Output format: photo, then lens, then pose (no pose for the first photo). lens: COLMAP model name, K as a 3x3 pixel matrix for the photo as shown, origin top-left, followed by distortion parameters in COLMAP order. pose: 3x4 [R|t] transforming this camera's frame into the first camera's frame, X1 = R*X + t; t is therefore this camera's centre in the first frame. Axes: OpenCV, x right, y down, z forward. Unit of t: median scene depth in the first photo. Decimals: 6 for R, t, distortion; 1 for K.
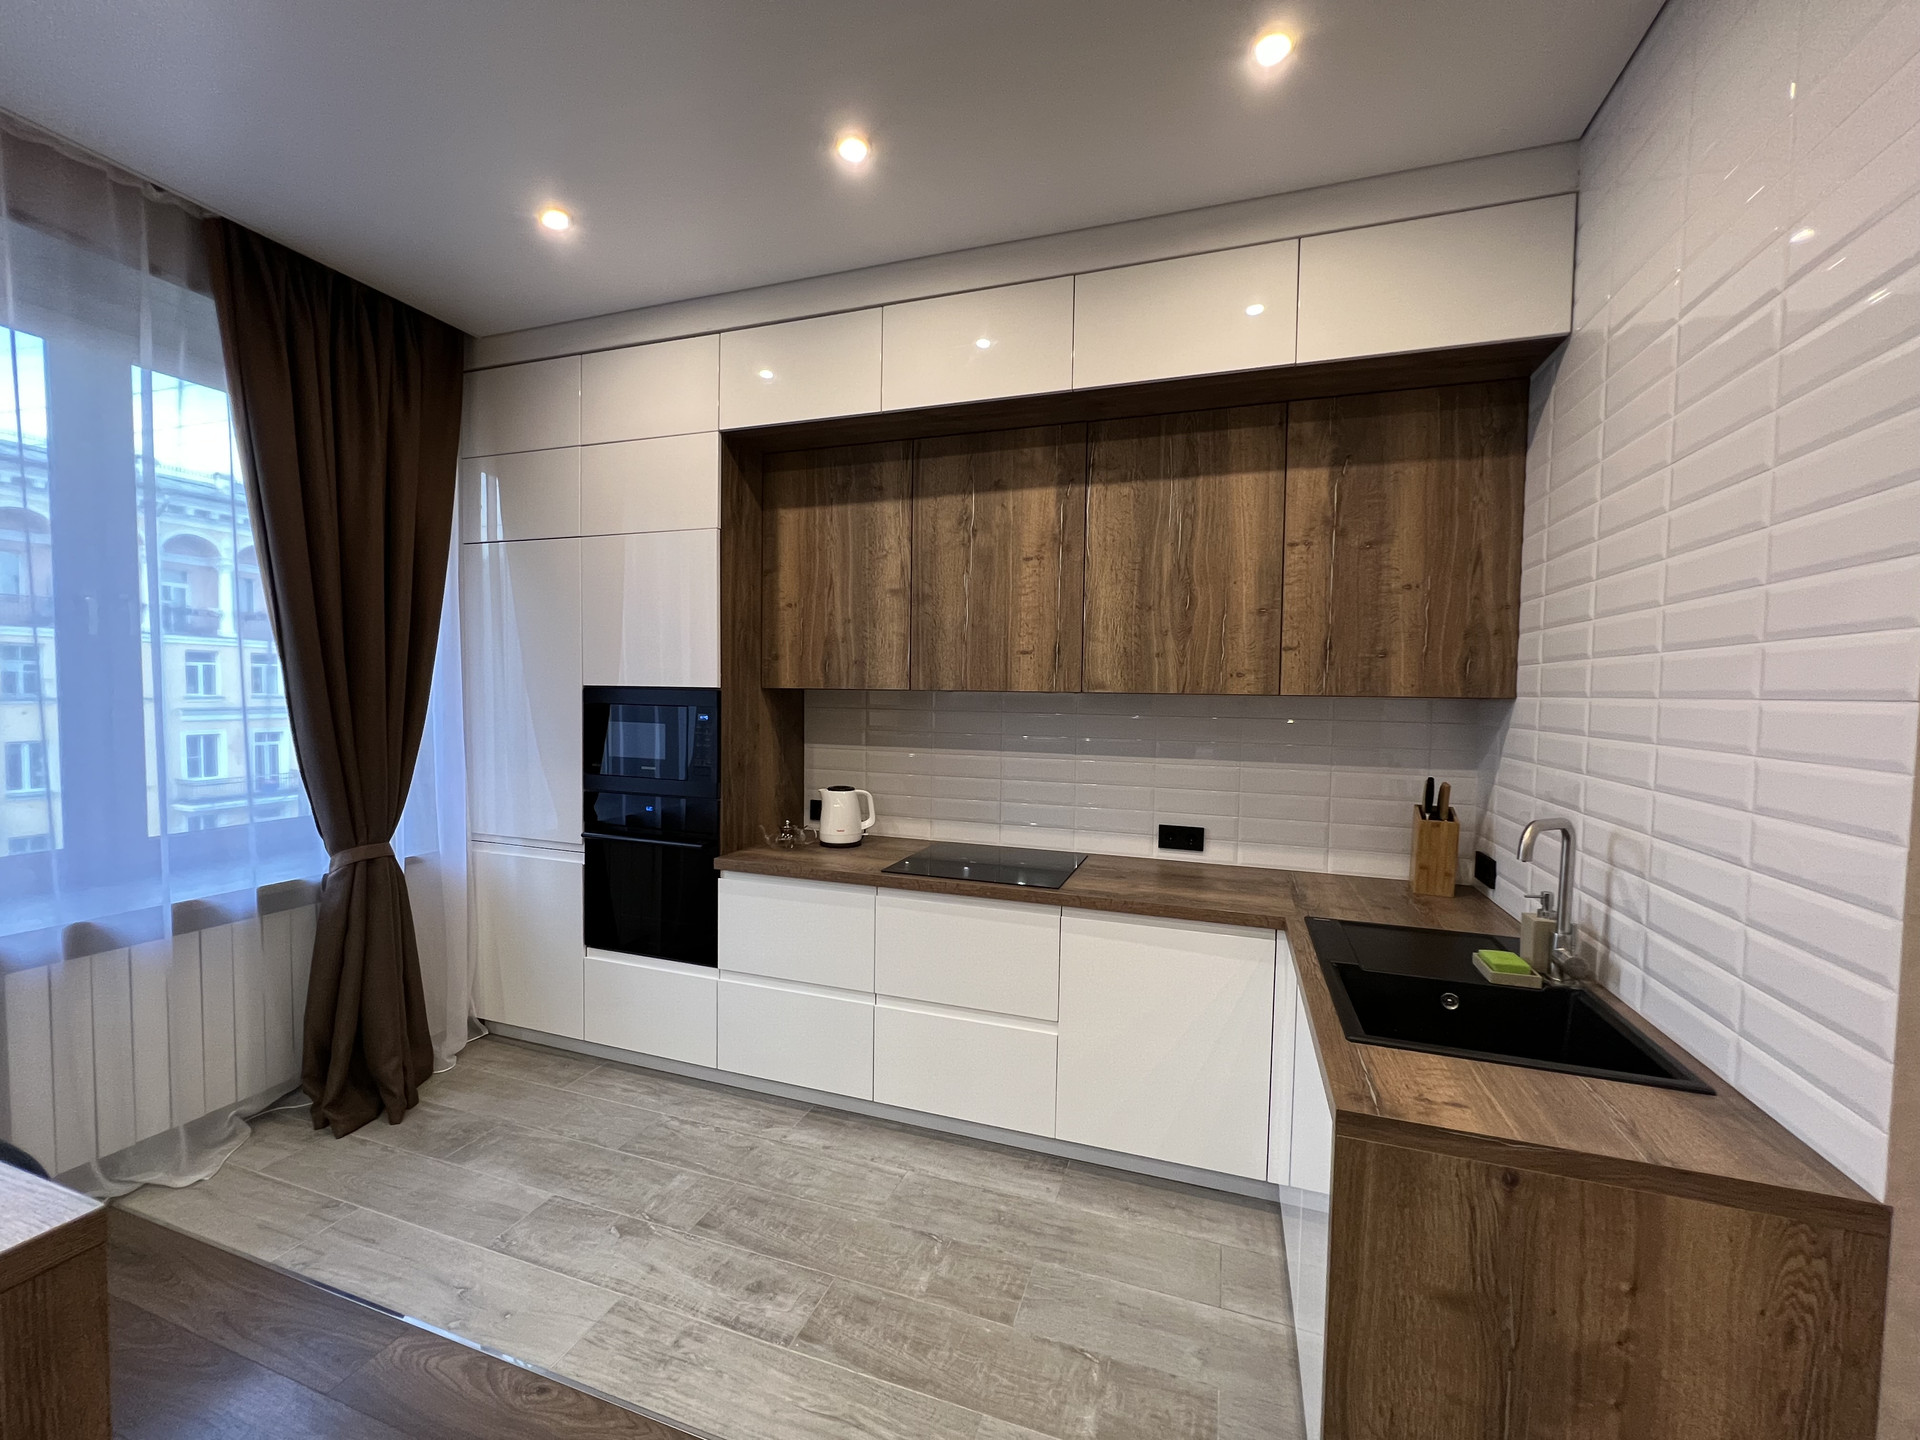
lens RADIAL K [[769.4, 0, 961.7], [0, 769.4, 722.2], [0, 0, 1]] dist [-0.003979, 0.000905]
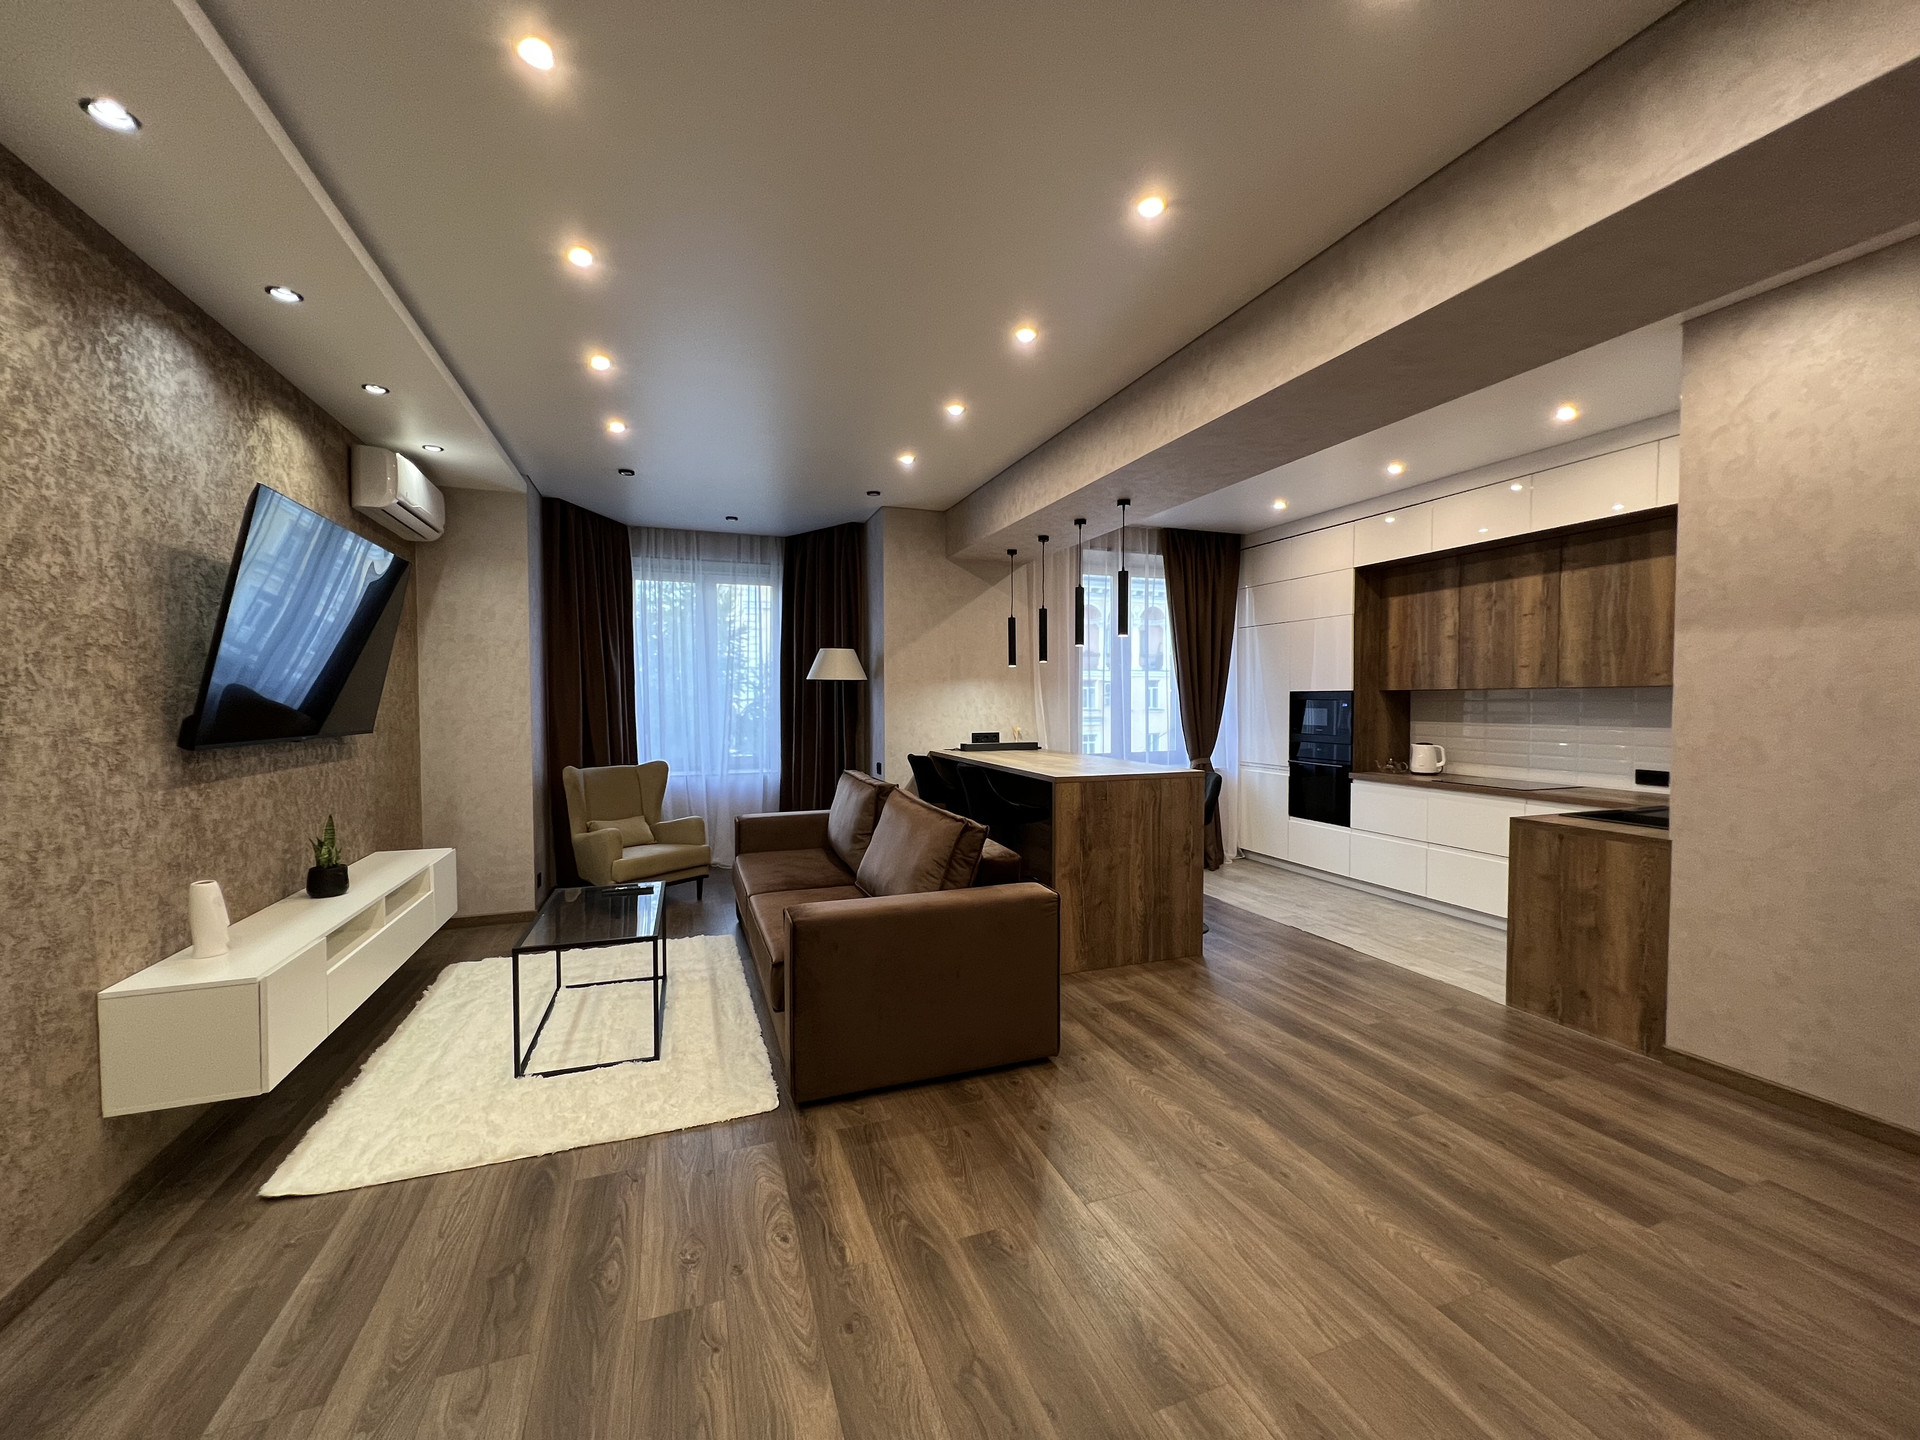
lens RADIAL K [[769.4, 0, 961.5], [0, 769.4, 723.2], [0, 0, 1]] dist [-0.003979, 0.000905]
pose [[0.634632, 0.006648, -0.772786, 0.634774], [-0.019447, 0.999784, -0.007370, 0.081101], [0.772570, 0.019706, 0.634624, -1.159033]]
